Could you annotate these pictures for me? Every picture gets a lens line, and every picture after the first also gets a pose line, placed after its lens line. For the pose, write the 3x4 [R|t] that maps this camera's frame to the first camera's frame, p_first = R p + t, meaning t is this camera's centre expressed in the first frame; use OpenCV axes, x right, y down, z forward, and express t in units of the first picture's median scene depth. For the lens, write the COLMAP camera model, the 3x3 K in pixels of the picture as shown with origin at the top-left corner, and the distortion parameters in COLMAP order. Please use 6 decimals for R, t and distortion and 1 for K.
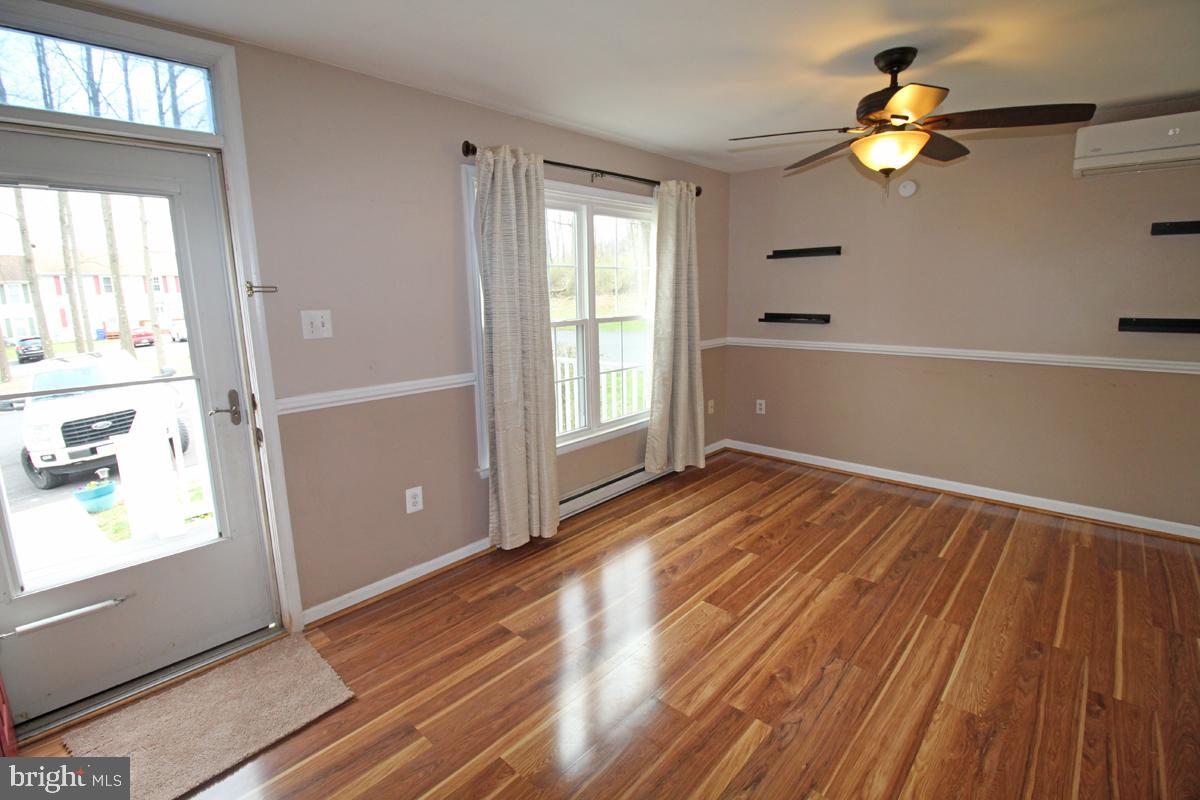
lens RADIAL K [[556.1, 0, 607.2], [0, 556.1, 387.8], [0, 0, 1]] dist [-0.003635, -0.010607]
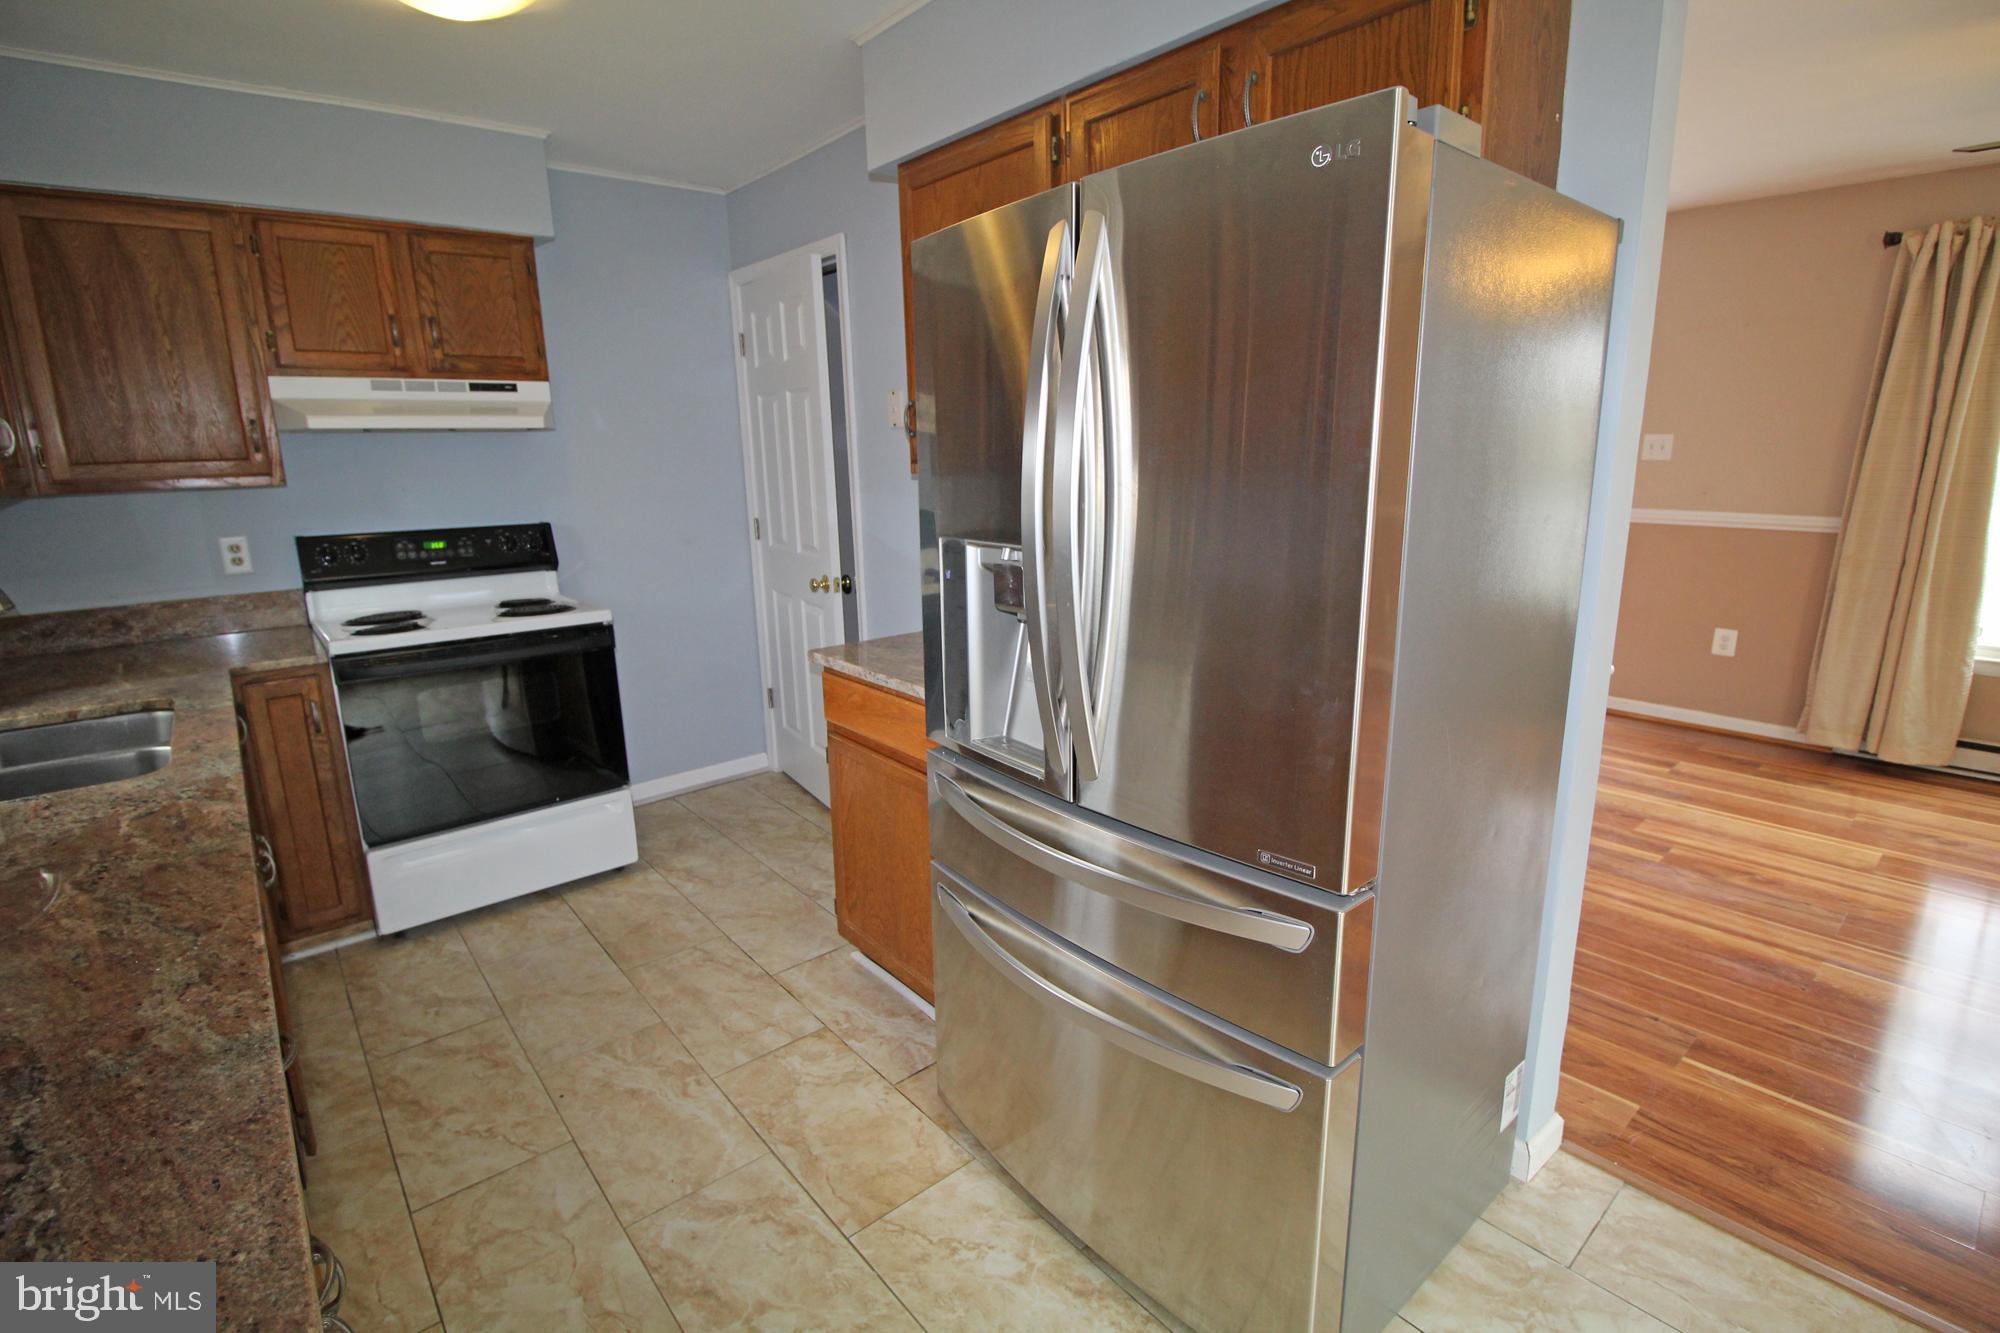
lens RADIAL K [[926.8, 0, 1002.5], [0, 926.8, 658.1], [0, 0, 1]] dist [-0.003635, -0.010607]
pose [[-0.131927, 0.241661, -0.961351, 1.200608], [-0.150929, 0.953623, 0.260431, 0.005367], [0.979702, 0.179454, -0.089335, -0.045251]]
